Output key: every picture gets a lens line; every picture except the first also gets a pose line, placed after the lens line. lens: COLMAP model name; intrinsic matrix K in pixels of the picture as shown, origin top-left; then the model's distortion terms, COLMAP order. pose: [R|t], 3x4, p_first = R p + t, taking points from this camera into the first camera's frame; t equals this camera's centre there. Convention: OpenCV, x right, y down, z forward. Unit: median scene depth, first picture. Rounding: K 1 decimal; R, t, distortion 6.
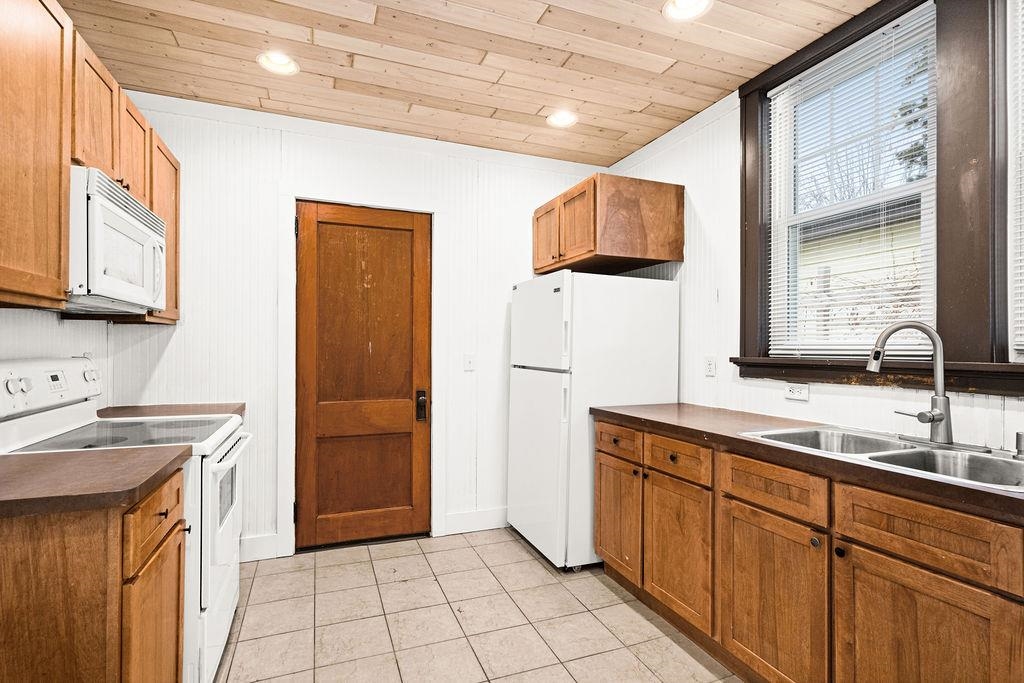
lens RADIAL K [[499.1, 0, 511.1], [0, 499.1, 349.8], [0, 0, 1]] dist [-0.001253, 0.000895]
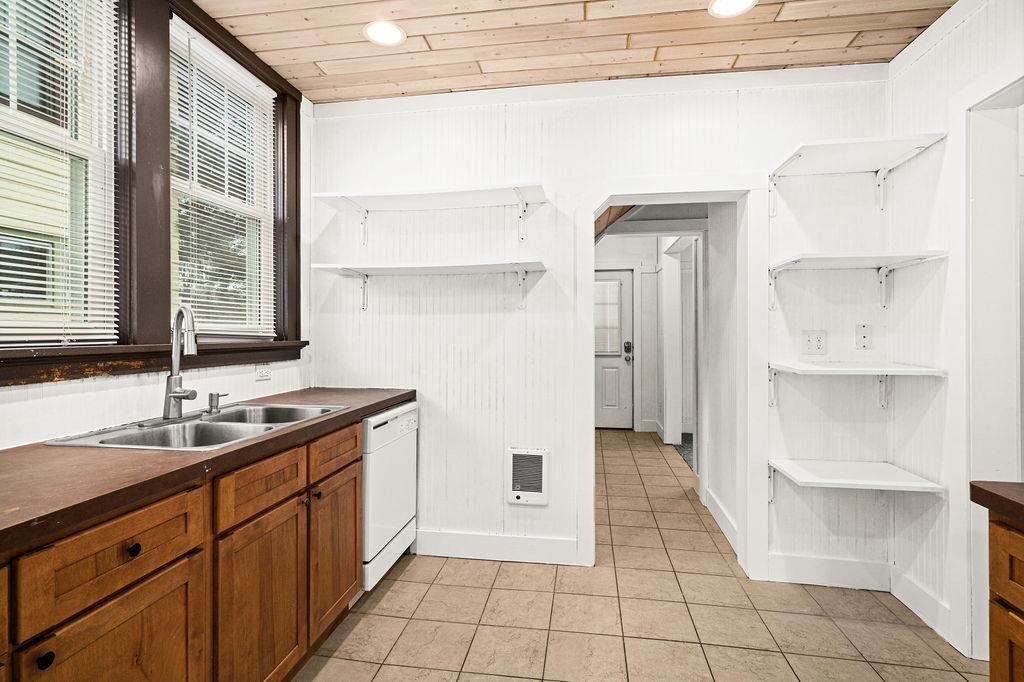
lens RADIAL K [[496.1, 0, 509.2], [0, 496.1, 337.6], [0, 0, 1]] dist [0.000498, 0.000446]
pose [[-0.867701, -0.010364, 0.496979, -0.229812], [-0.003694, 0.999889, 0.014403, -0.006599], [-0.497074, 0.010662, -0.867643, 1.126477]]
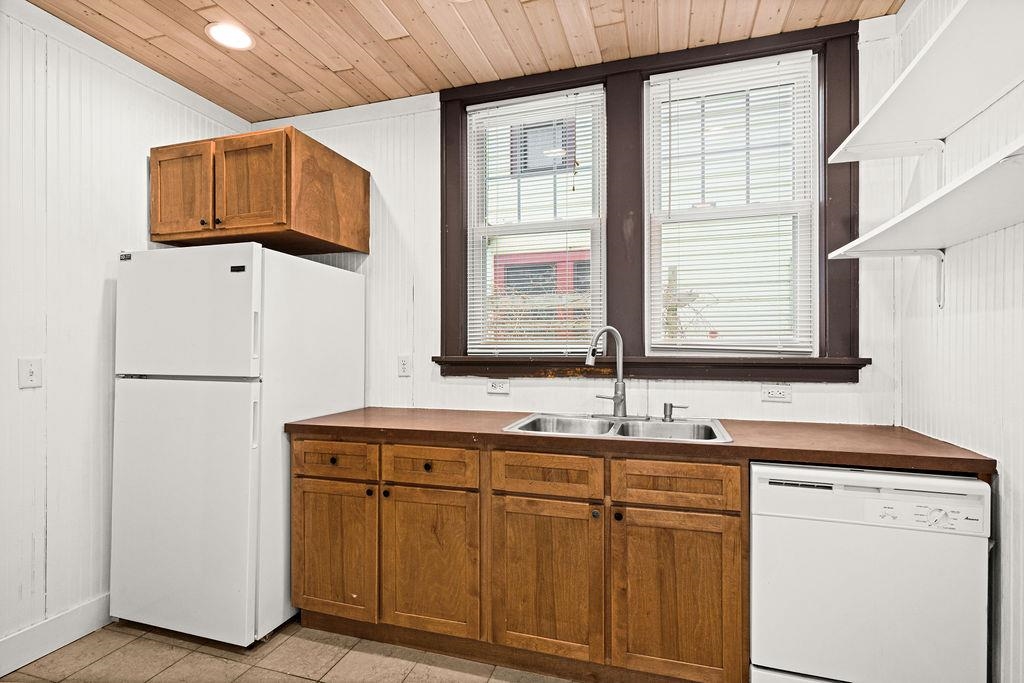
lens RADIAL K [[499.1, 0, 511.1], [0, 499.1, 349.8], [0, 0, 1]] dist [-0.001253, 0.000895]
pose [[0.626461, -0.008206, 0.779410, -0.268785], [0.006832, 0.999964, 0.005037, -0.002613], [-0.779423, 0.002169, 0.626494, 0.273252]]
